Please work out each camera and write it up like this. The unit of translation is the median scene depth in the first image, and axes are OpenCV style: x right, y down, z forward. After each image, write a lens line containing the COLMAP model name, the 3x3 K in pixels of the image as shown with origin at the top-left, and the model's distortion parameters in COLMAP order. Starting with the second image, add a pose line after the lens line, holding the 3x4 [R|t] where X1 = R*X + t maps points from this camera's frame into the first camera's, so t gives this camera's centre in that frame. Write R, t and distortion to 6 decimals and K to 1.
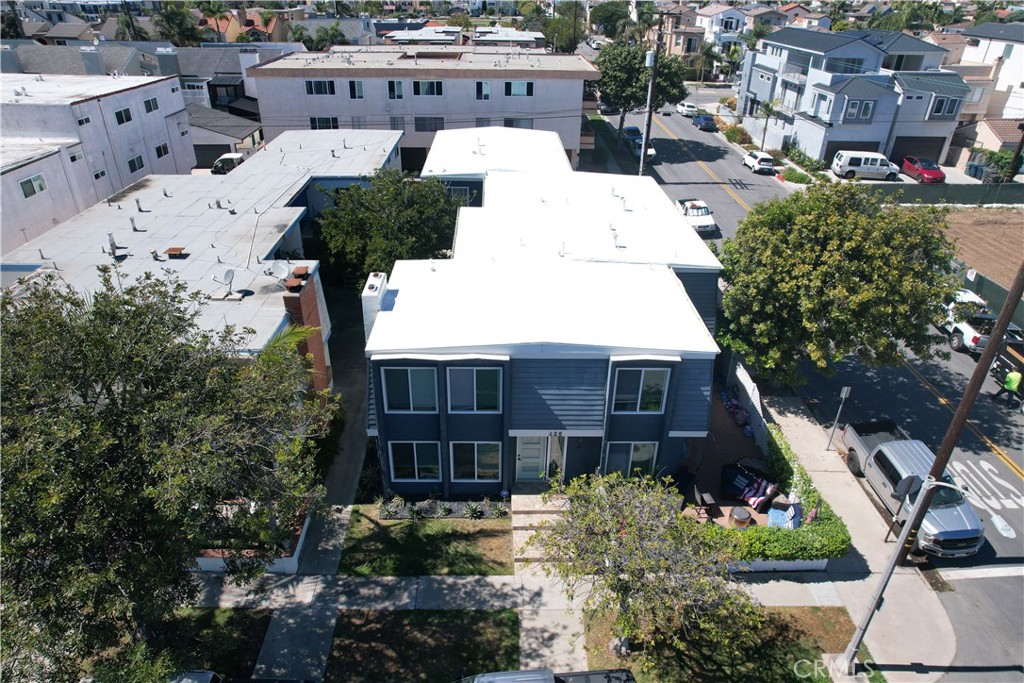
lens RADIAL K [[633.9, 0, 507.8], [0, 633.9, 340.4], [0, 0, 1]] dist [-0.015806, 0.000730]
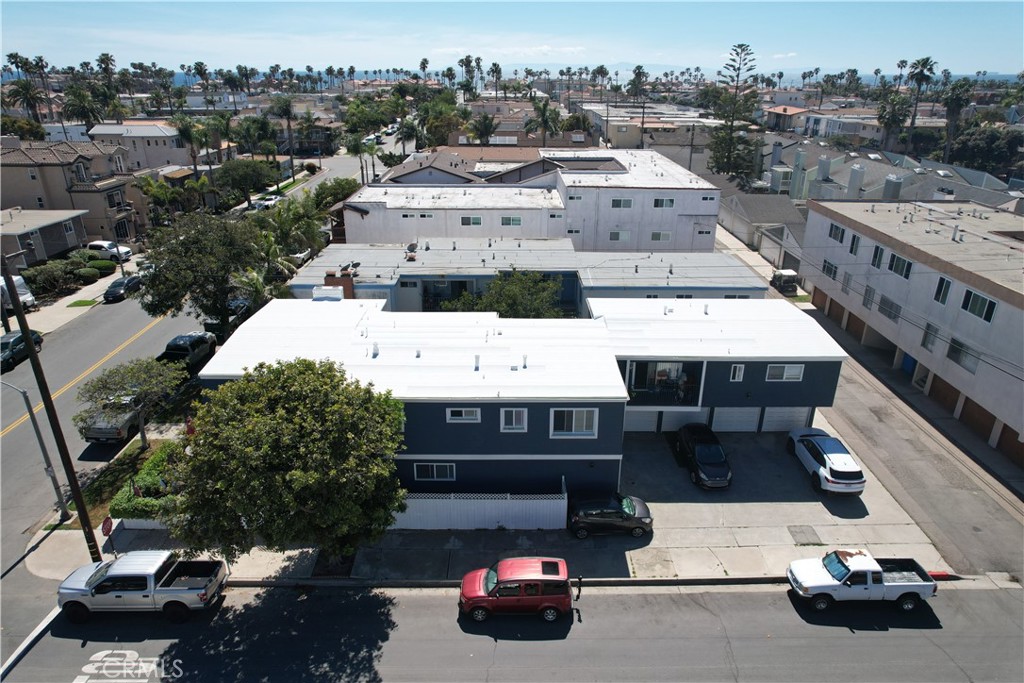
lens RADIAL K [[650.3, 0, 512.0], [0, 650.3, 341.5], [0, 0, 1]] dist [-0.069877, 0.059974]
pose [[-0.011067, 0.381356, -0.924362, 0.877090], [-0.499371, 0.798781, 0.335525, -0.482542], [0.866318, 0.465313, 0.181598, 0.676172]]
